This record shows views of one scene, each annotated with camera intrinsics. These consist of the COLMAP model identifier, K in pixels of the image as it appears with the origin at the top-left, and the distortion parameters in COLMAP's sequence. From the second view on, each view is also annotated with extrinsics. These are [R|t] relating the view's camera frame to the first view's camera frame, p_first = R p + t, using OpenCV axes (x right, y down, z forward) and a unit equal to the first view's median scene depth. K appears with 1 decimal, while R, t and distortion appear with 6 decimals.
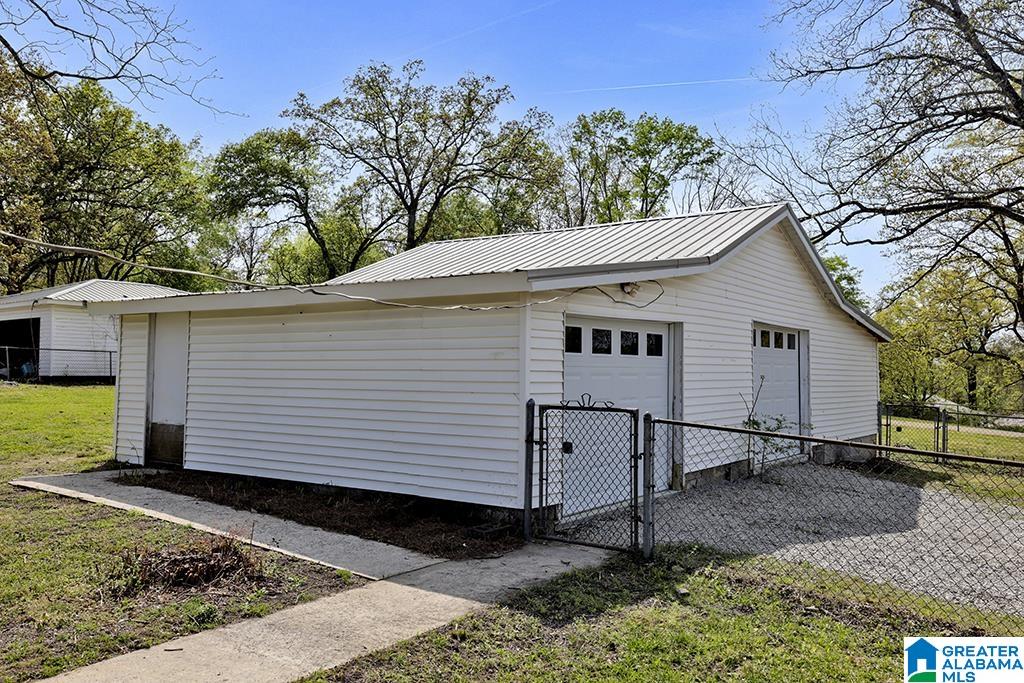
lens RADIAL K [[817.8, 0, 512.0], [0, 817.8, 341.5], [0, 0, 1]] dist [0.147000, 0.000945]
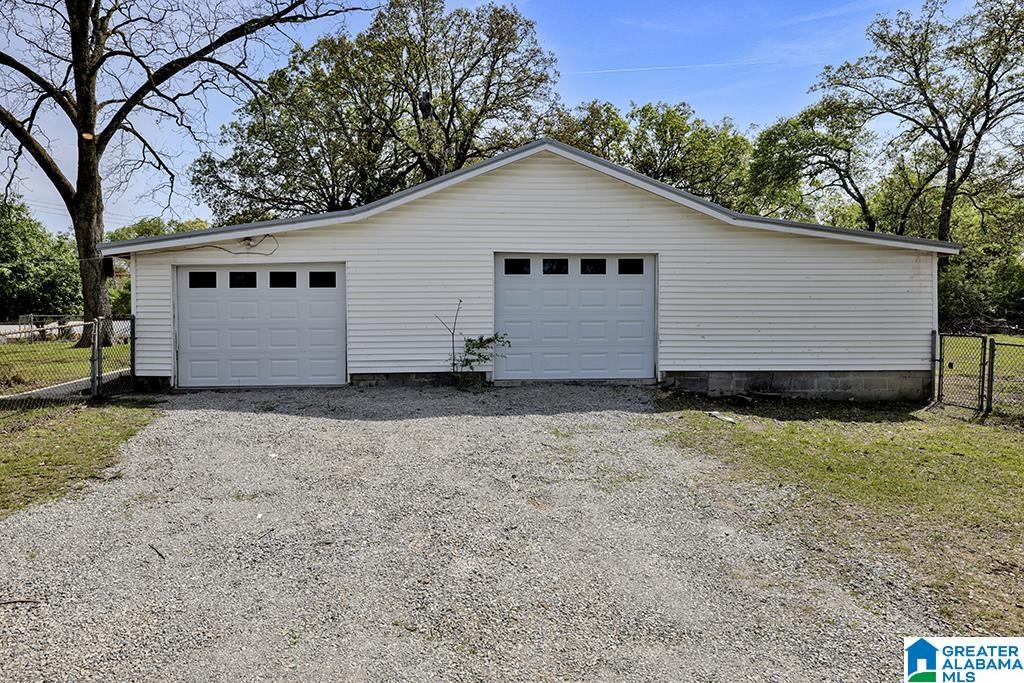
lens RADIAL K [[721.8, 0, 512.0], [0, 721.8, 341.5], [0, 0, 1]] dist [0.000754, 0.000757]
pose [[0.636065, -0.000129, -0.771635, 0.831388], [0.038935, 0.998732, 0.031927, 0.051996], [0.770652, -0.050351, 0.635263, 0.295641]]
